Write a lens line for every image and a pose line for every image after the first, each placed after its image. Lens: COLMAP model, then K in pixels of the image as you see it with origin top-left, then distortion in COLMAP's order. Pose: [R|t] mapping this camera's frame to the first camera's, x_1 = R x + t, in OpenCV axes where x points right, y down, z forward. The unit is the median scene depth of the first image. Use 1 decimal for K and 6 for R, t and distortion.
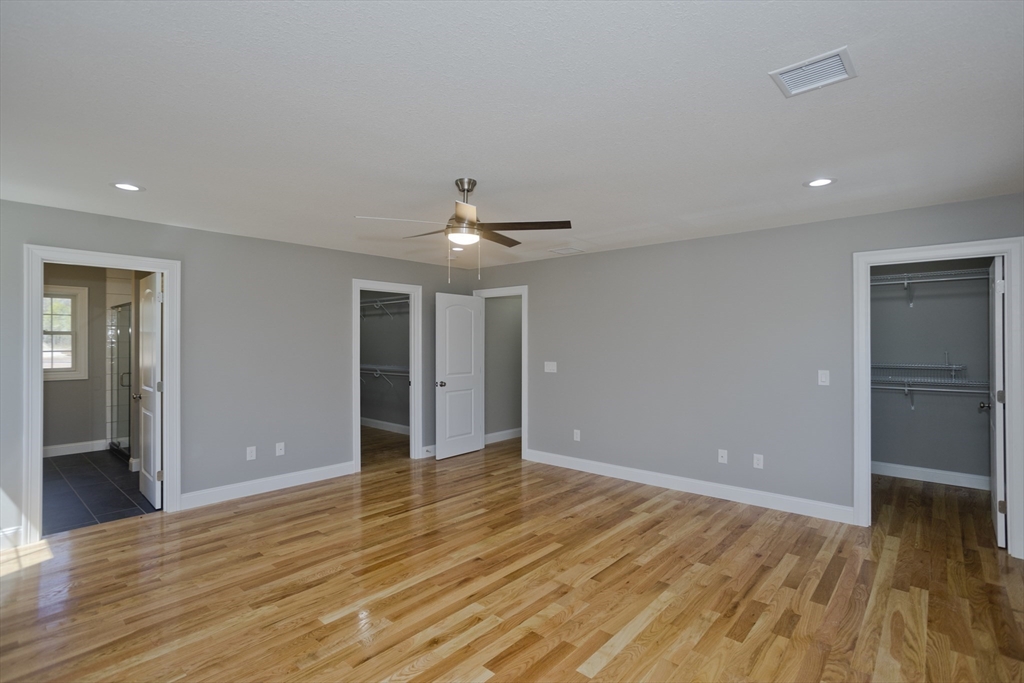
lens RADIAL K [[497.2, 0, 512.5], [0, 497.2, 335.4], [0, 0, 1]] dist [-0.050308, 0.028454]
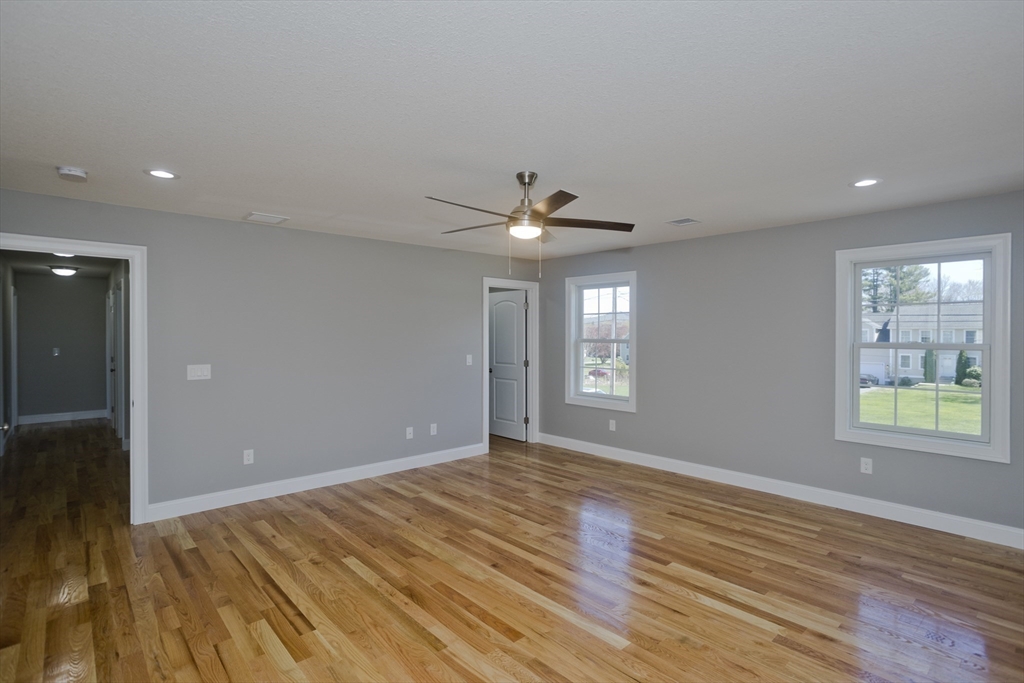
lens RADIAL K [[497.2, 0, 512.5], [0, 497.2, 335.4], [0, 0, 1]] dist [-0.050308, 0.028454]
pose [[0.109296, -0.005578, 0.993994, -0.868273], [-0.013119, 0.999889, 0.007054, -0.006349], [-0.993923, -0.013811, 0.109210, 0.728558]]
